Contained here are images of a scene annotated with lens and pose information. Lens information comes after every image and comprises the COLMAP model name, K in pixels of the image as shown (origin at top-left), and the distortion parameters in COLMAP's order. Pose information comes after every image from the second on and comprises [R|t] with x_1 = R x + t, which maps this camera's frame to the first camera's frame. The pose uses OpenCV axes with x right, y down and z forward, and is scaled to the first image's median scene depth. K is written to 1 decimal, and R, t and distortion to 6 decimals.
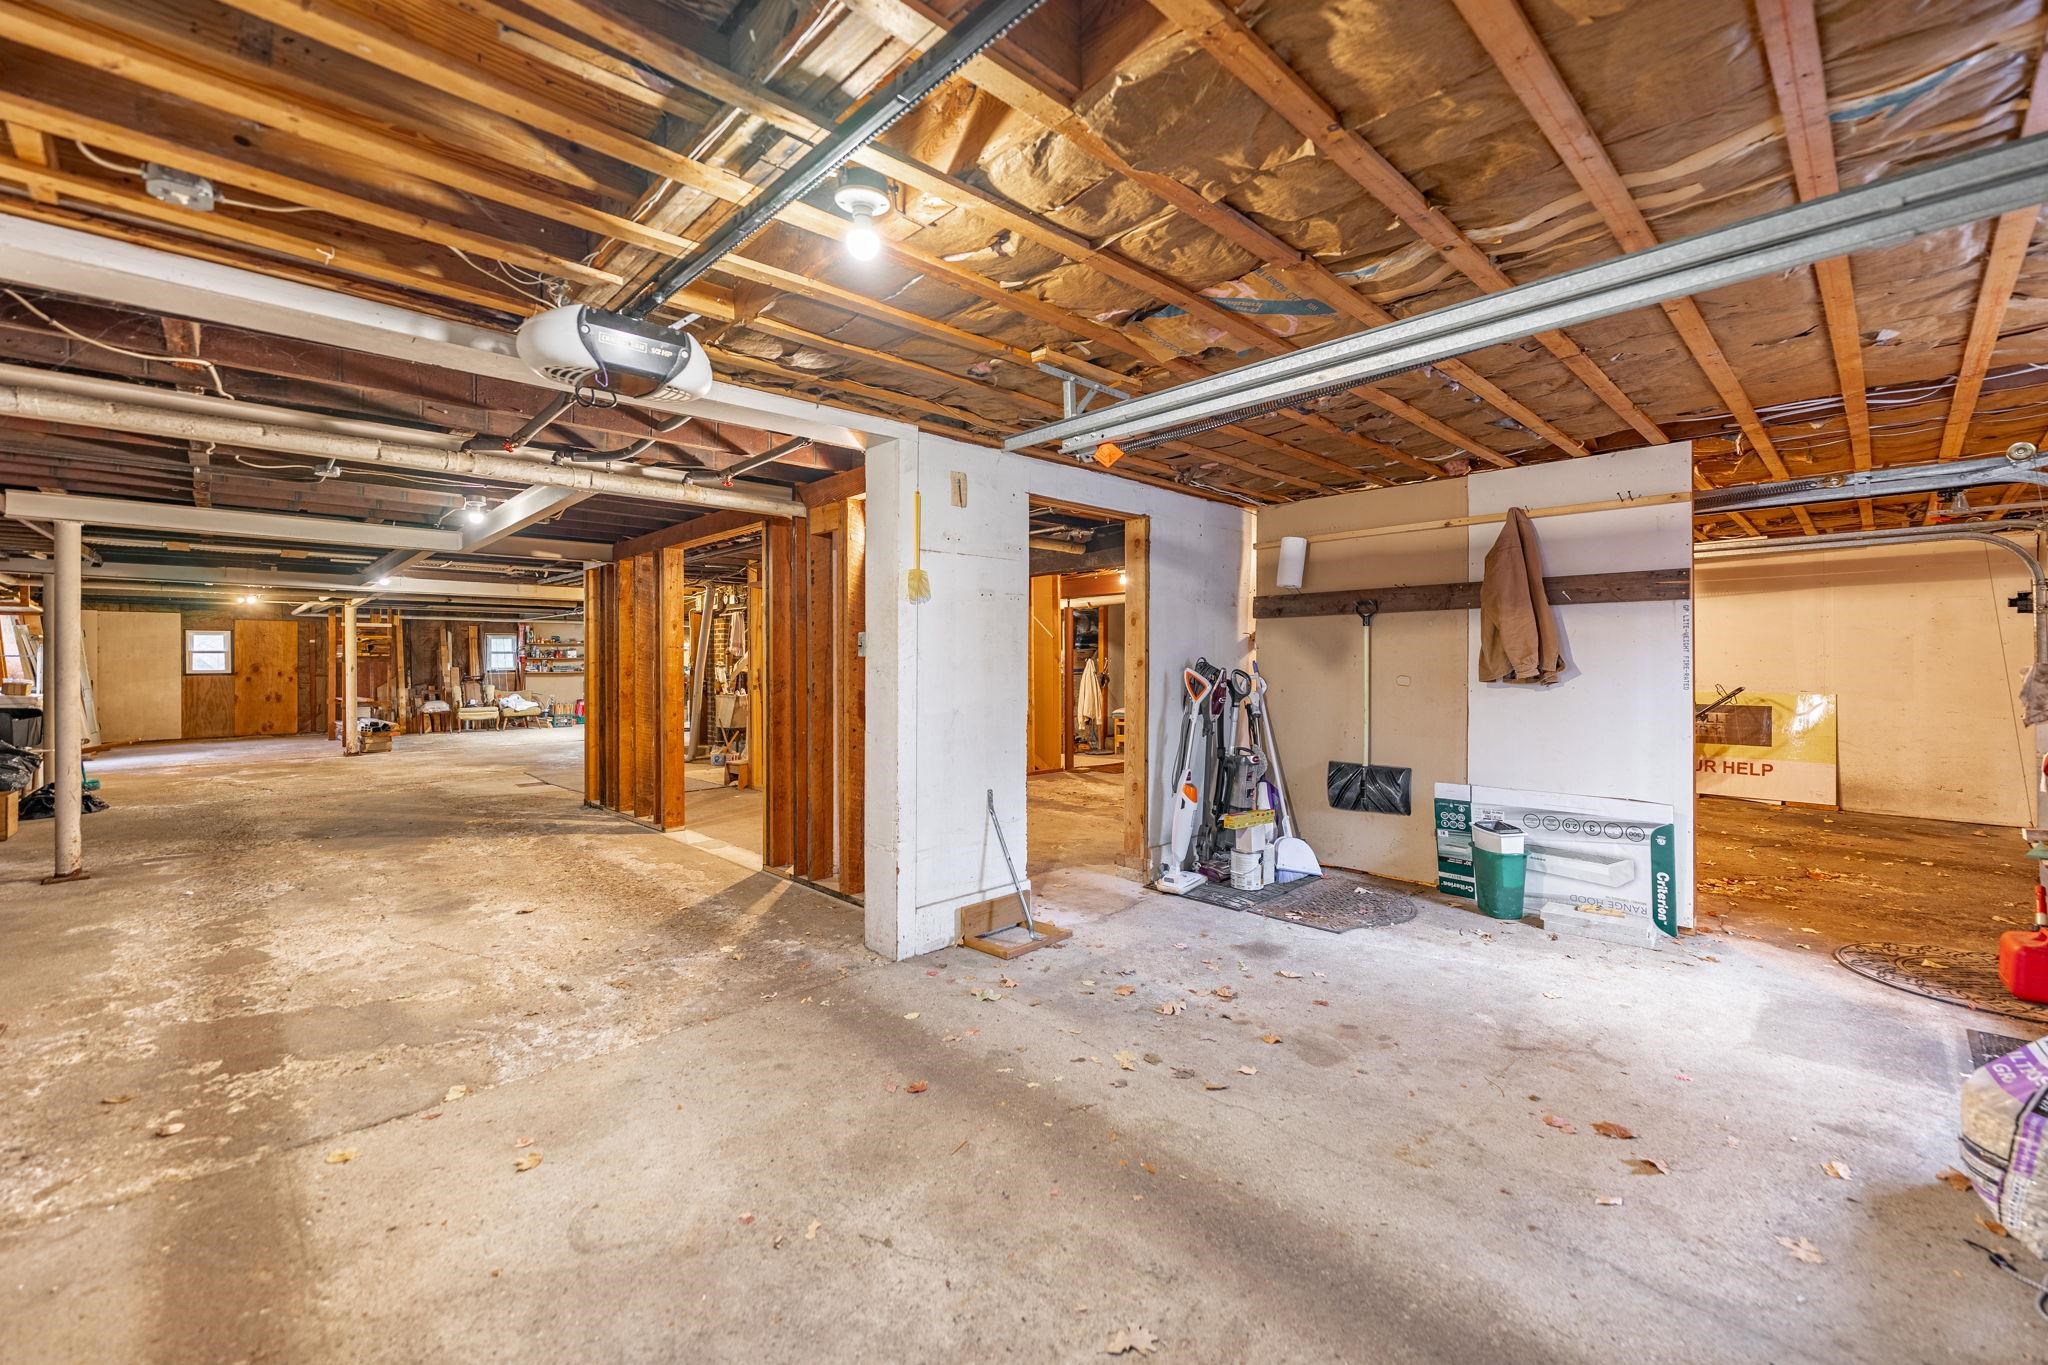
lens RADIAL K [[826.1, 0, 1022.4], [0, 826.1, 667.7], [0, 0, 1]] dist [0.002333, -0.000533]
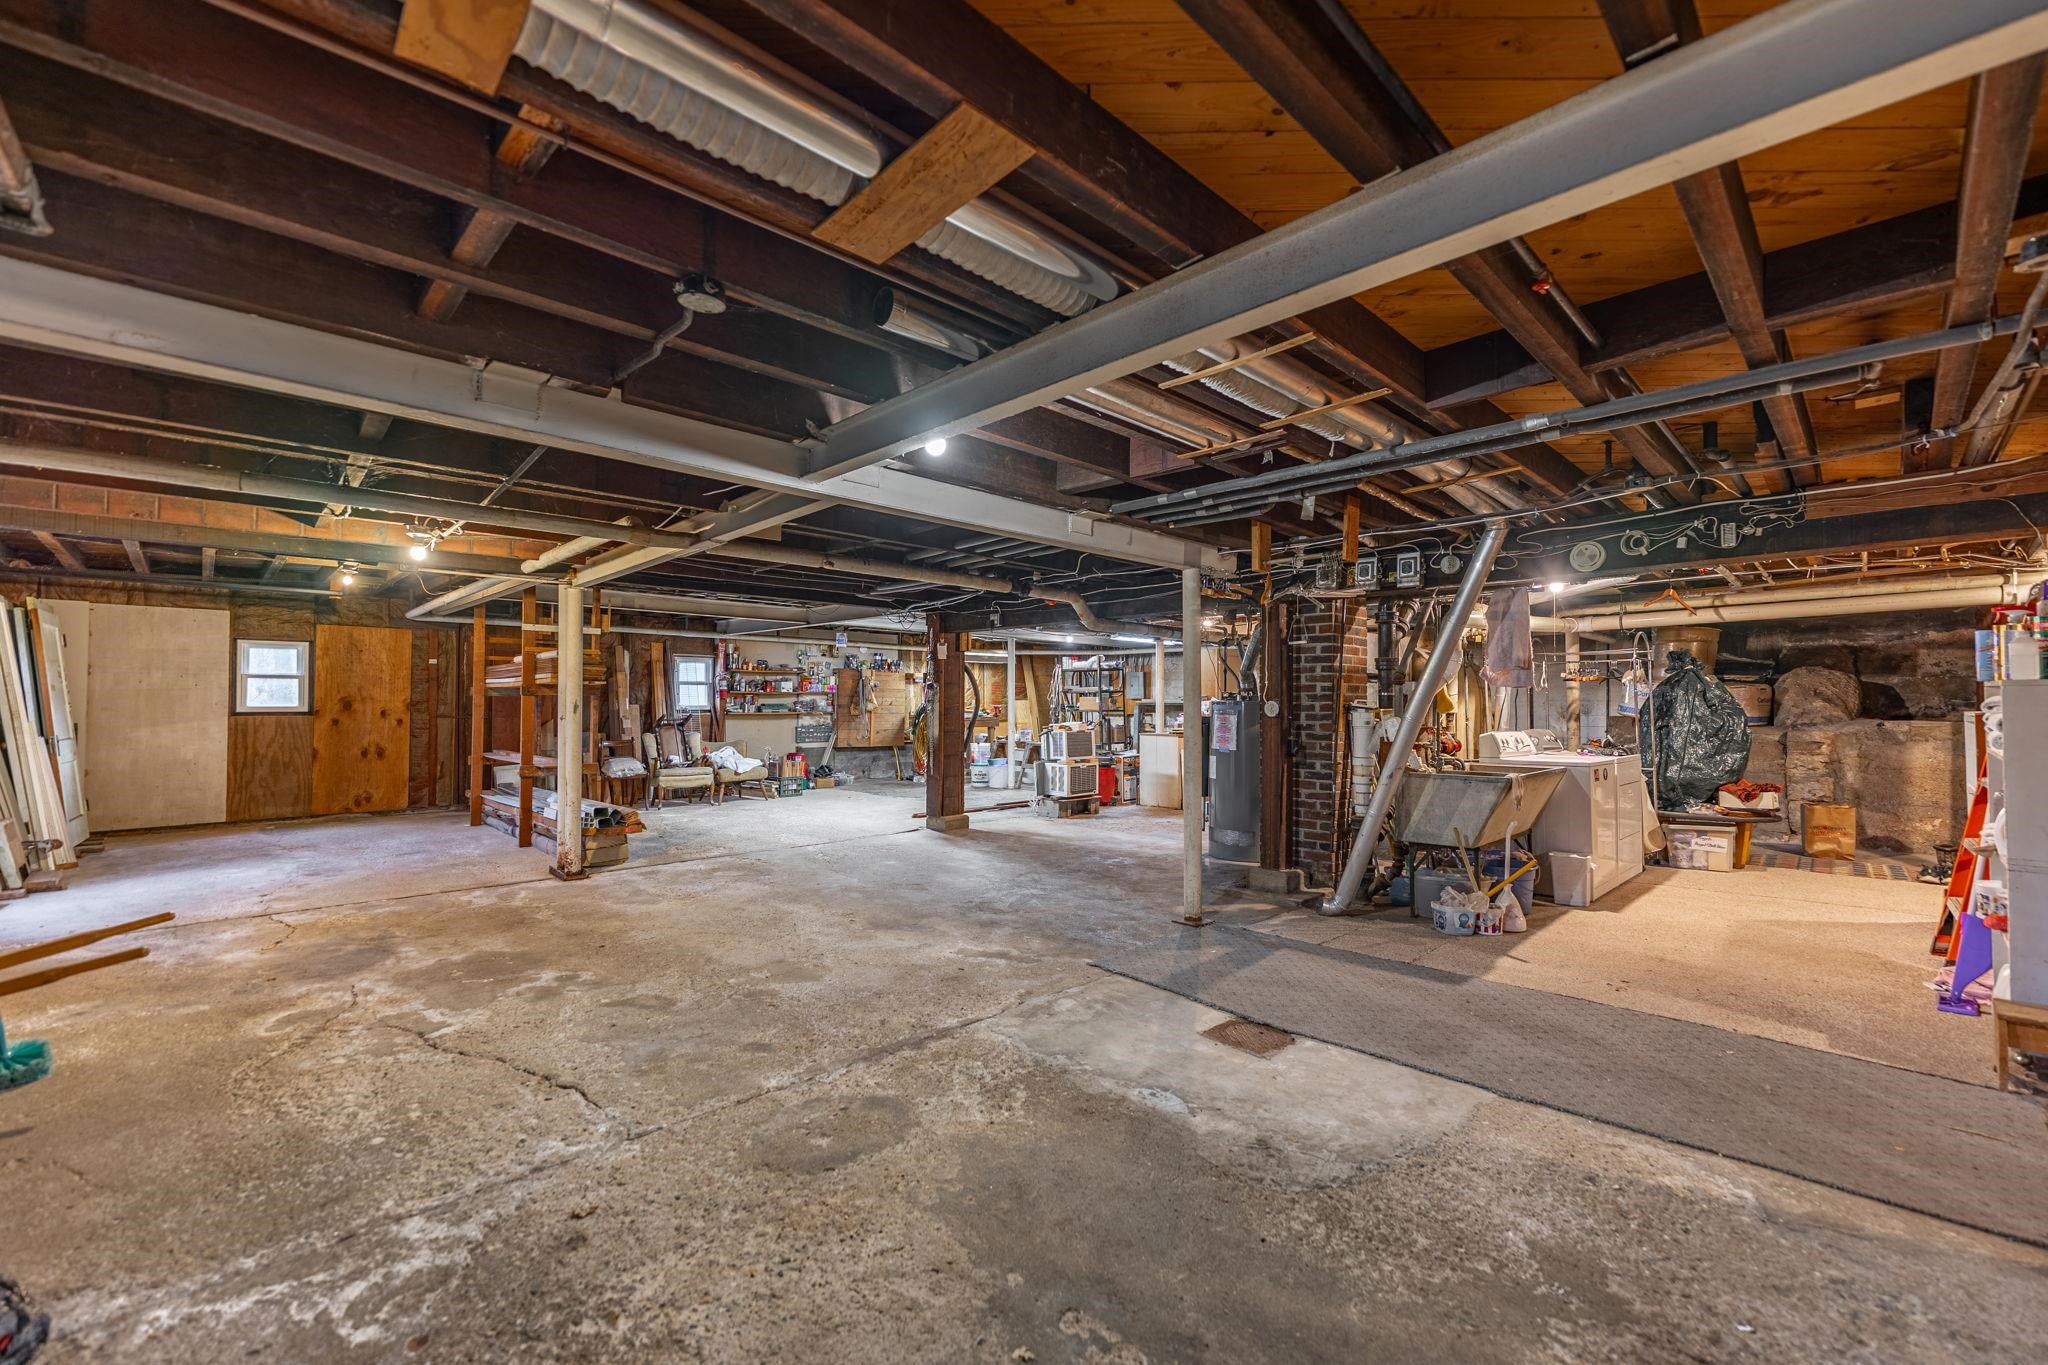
lens RADIAL K [[826.1, 0, 1025.2], [0, 826.1, 690.6], [0, 0, 1]] dist [0.002333, -0.000533]
pose [[0.999964, 0.007407, -0.004083, -0.401231], [-0.007491, 0.999754, -0.020871, -0.000283], [0.003927, 0.020900, 0.999774, 0.369989]]
